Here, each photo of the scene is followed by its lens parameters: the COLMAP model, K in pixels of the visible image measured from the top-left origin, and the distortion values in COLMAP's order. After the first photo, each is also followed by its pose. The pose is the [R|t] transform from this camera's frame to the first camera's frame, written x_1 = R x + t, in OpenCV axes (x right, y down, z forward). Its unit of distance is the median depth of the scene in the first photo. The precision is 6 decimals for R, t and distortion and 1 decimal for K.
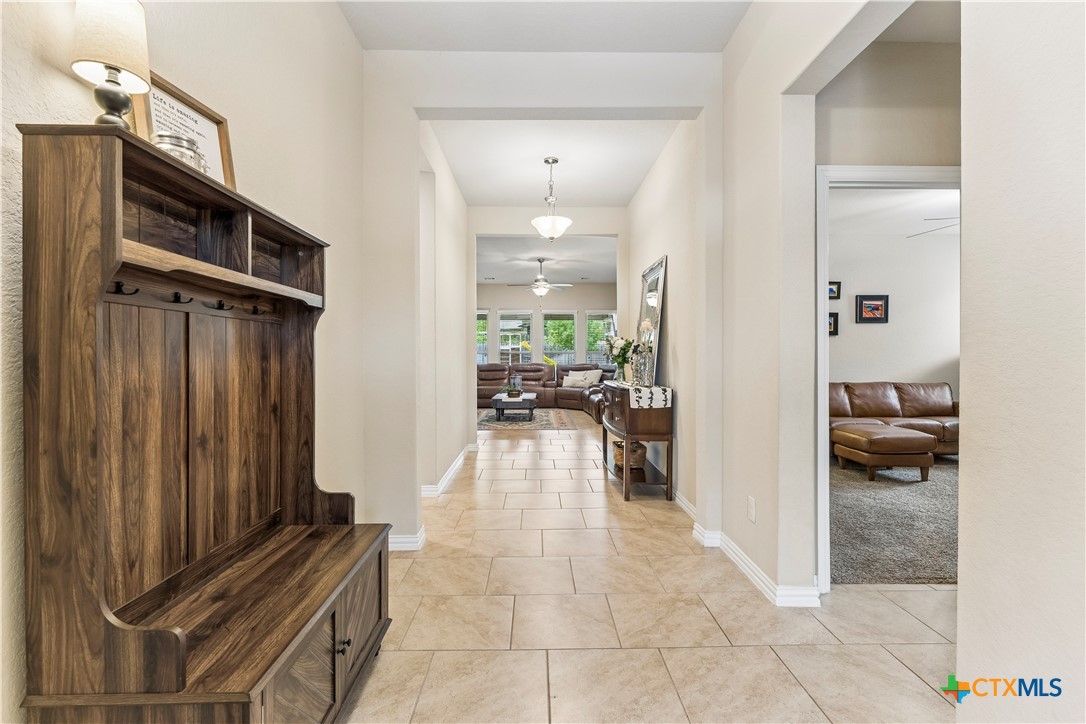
lens RADIAL K [[489.8, 0, 544.3], [0, 489.8, 361.3], [0, 0, 1]] dist [0.002331, -0.000813]
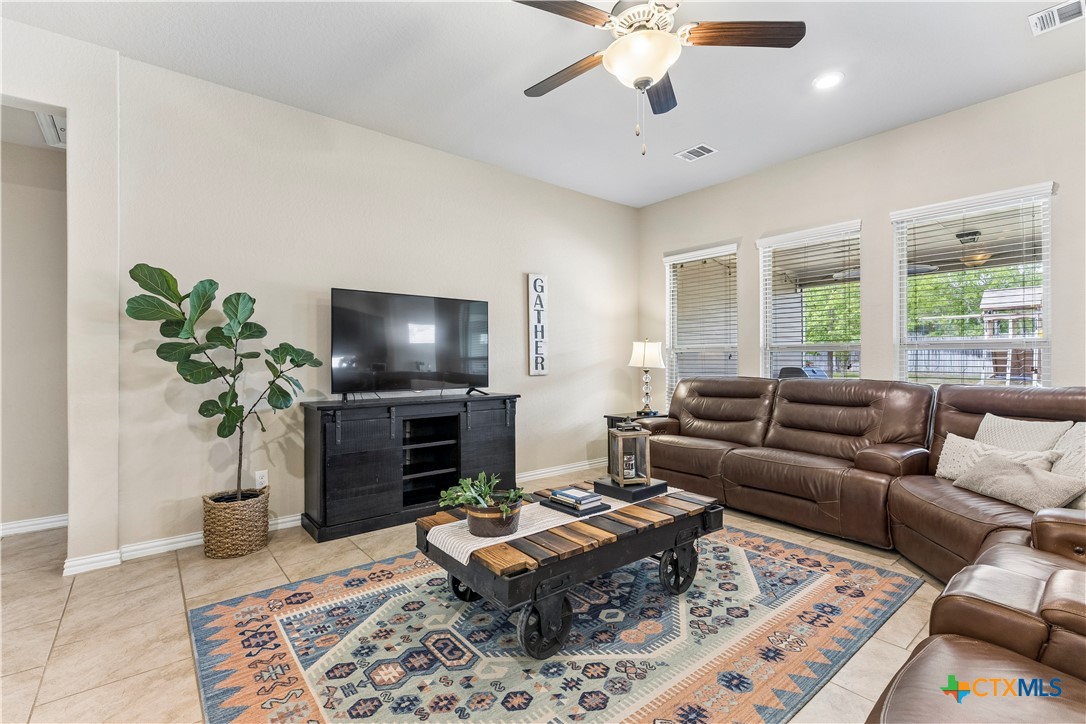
lens RADIAL K [[489.8, 0, 544.3], [0, 489.8, 361.3], [0, 0, 1]] dist [0.002331, -0.000813]
pose [[0.619625, 0.002162, -0.784895, 0.730910], [-0.004495, 0.999990, -0.000794, -0.047727], [0.784885, 0.004020, 0.619629, 4.396701]]
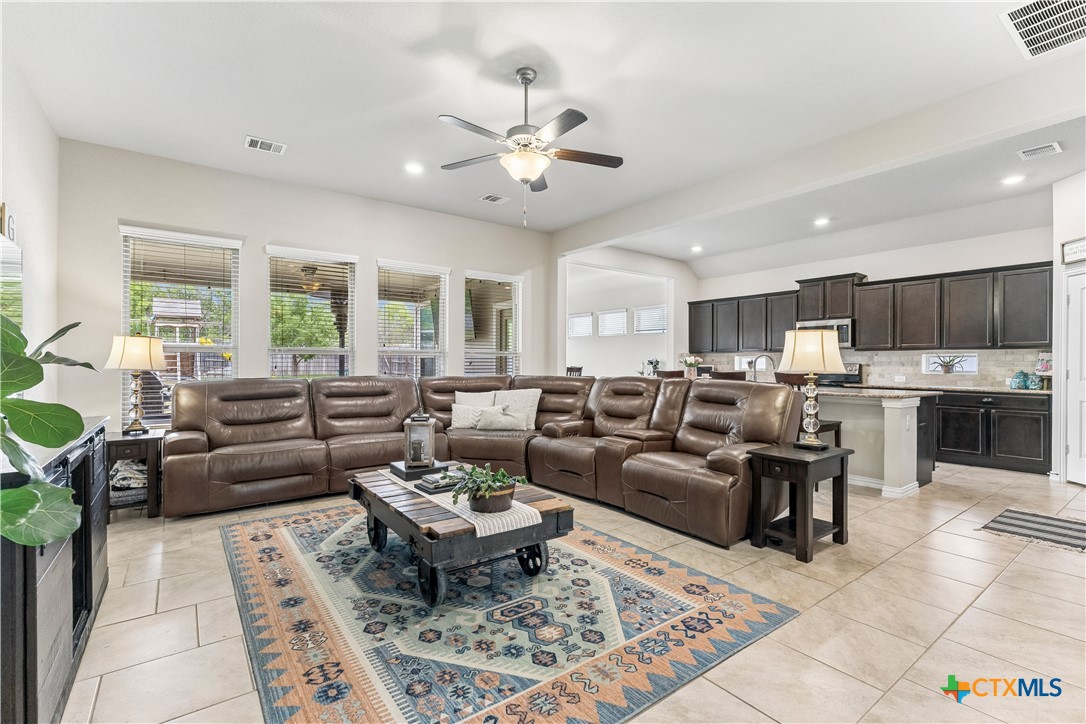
lens RADIAL K [[489.8, 0, 544.3], [0, 489.8, 361.3], [0, 0, 1]] dist [0.002331, -0.000813]
pose [[0.811771, 0.003845, 0.583963, -1.018402], [0.001987, 0.999954, -0.009346, -0.033876], [-0.583972, 0.008747, 0.811726, 3.812243]]
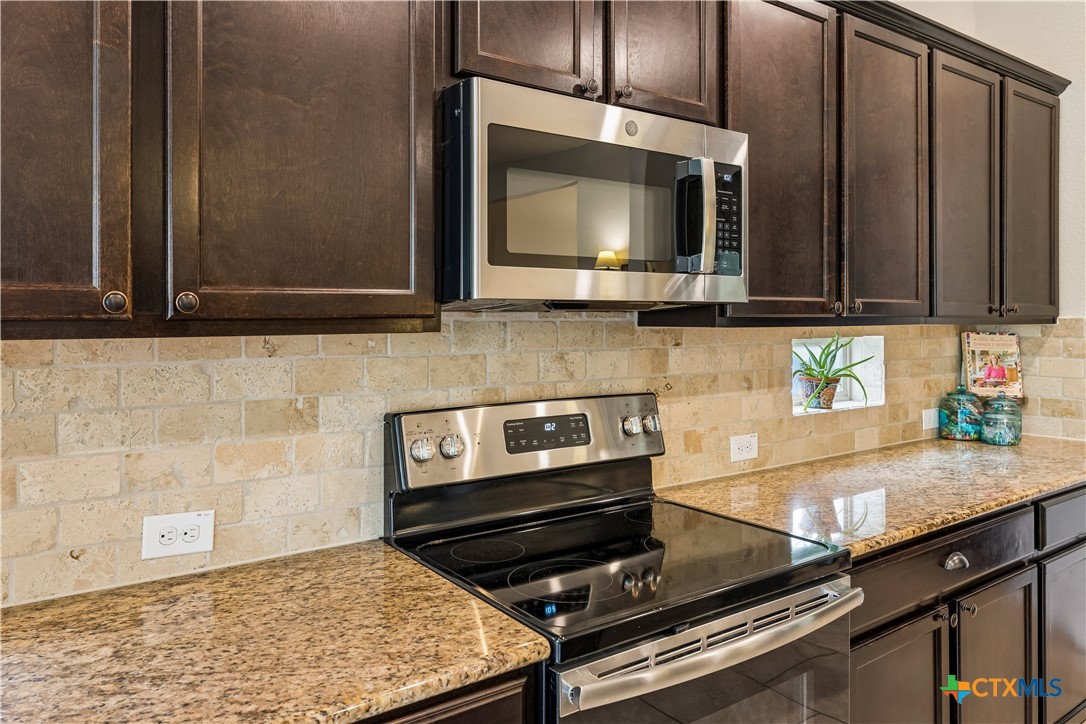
lens RADIAL K [[763.2, 0, 539.3], [0, 763.2, 311.0], [0, 0, 1]] dist [0.000695, -0.000467]
pose [[-0.566424, 0.002938, 0.824109, 2.518510], [0.006364, 0.999979, 0.000809, -0.171887], [-0.824089, 0.005703, -0.566431, 6.336158]]
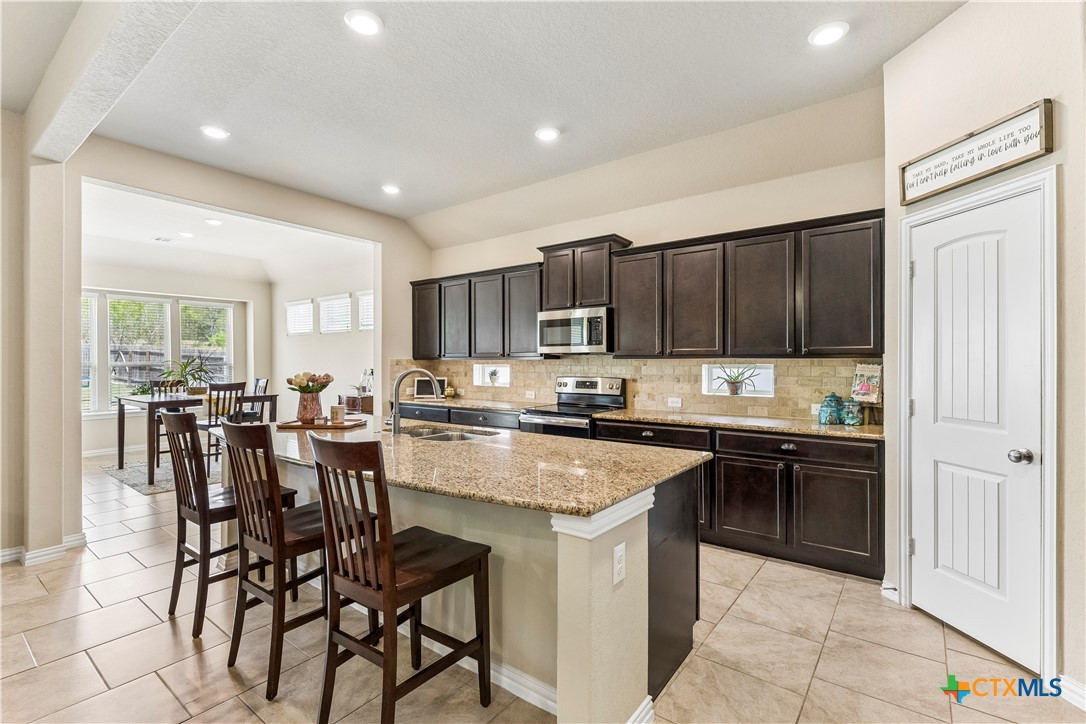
lens RADIAL K [[489.8, 0, 544.3], [0, 489.8, 361.3], [0, 0, 1]] dist [0.002331, -0.000813]
pose [[0.618033, -0.002378, 0.786149, 1.113944], [0.009915, 0.999939, -0.004770, -0.126045], [-0.786090, 0.010743, 0.618019, 4.286301]]
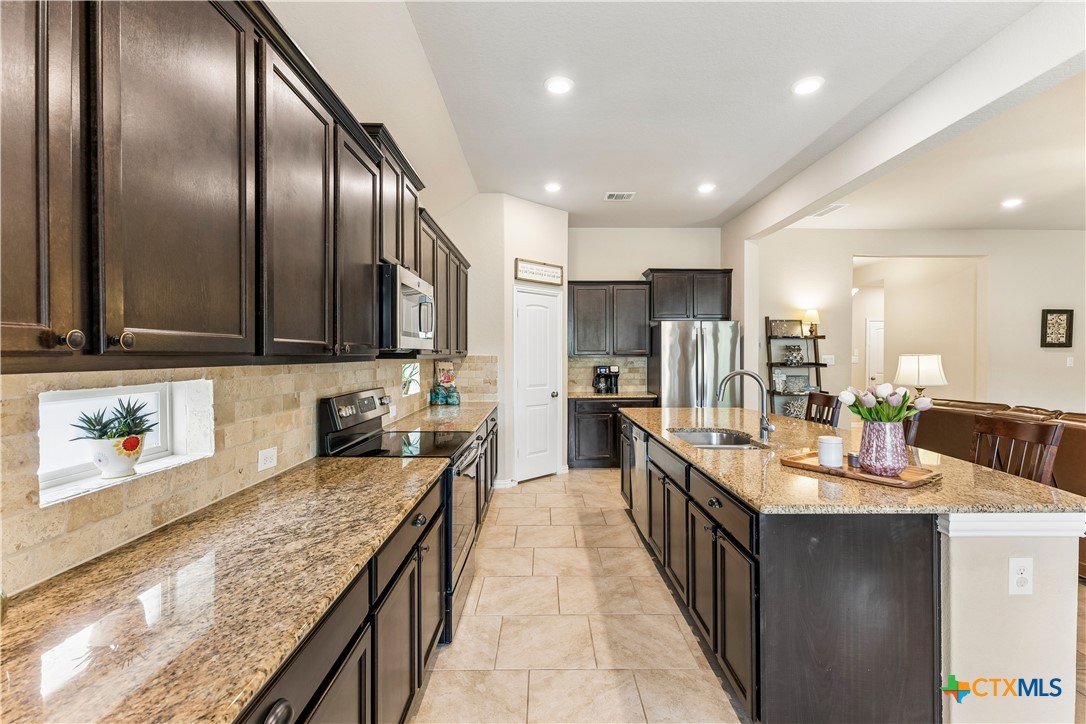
lens RADIAL K [[489.8, 0, 544.3], [0, 489.8, 361.3], [0, 0, 1]] dist [0.002331, -0.000813]
pose [[-0.999915, -0.001745, 0.012893, 2.778566], [-0.001456, 0.999748, 0.022415, -0.177090], [-0.012929, 0.022395, -0.999666, 7.260590]]
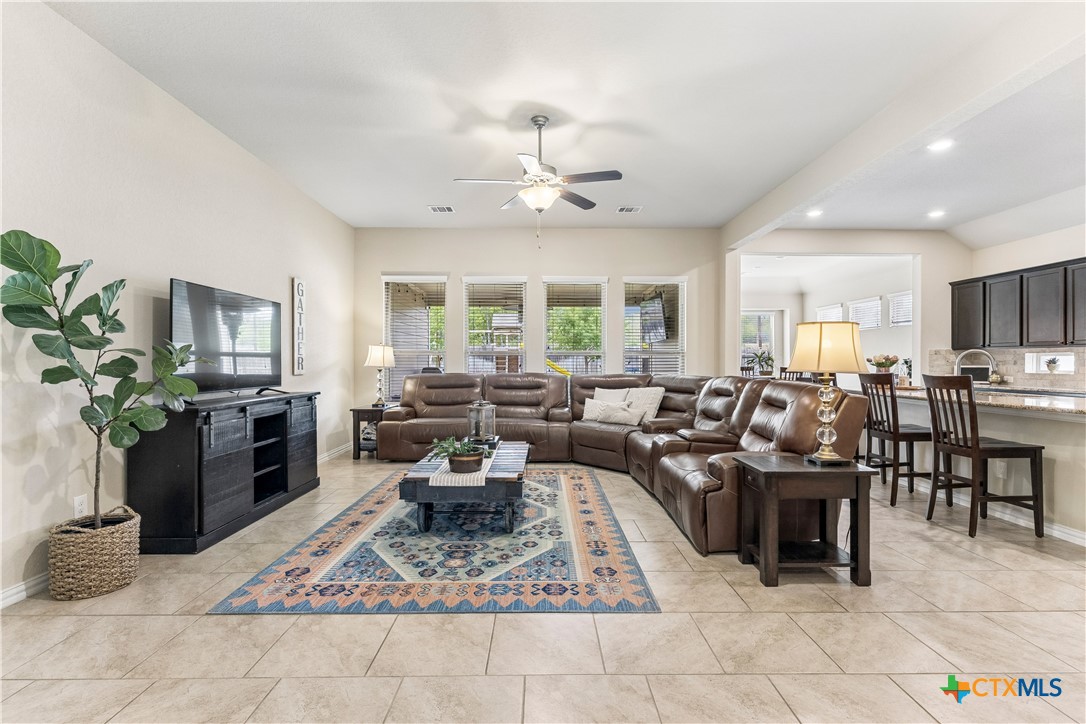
lens RADIAL K [[489.8, 0, 544.3], [0, 489.8, 361.3], [0, 0, 1]] dist [0.002331, -0.000813]
pose [[0.999966, 0.002554, -0.007875, 0.003550], [-0.002626, 0.999955, -0.009146, -0.027913], [0.007851, 0.009166, 0.999927, 3.168585]]
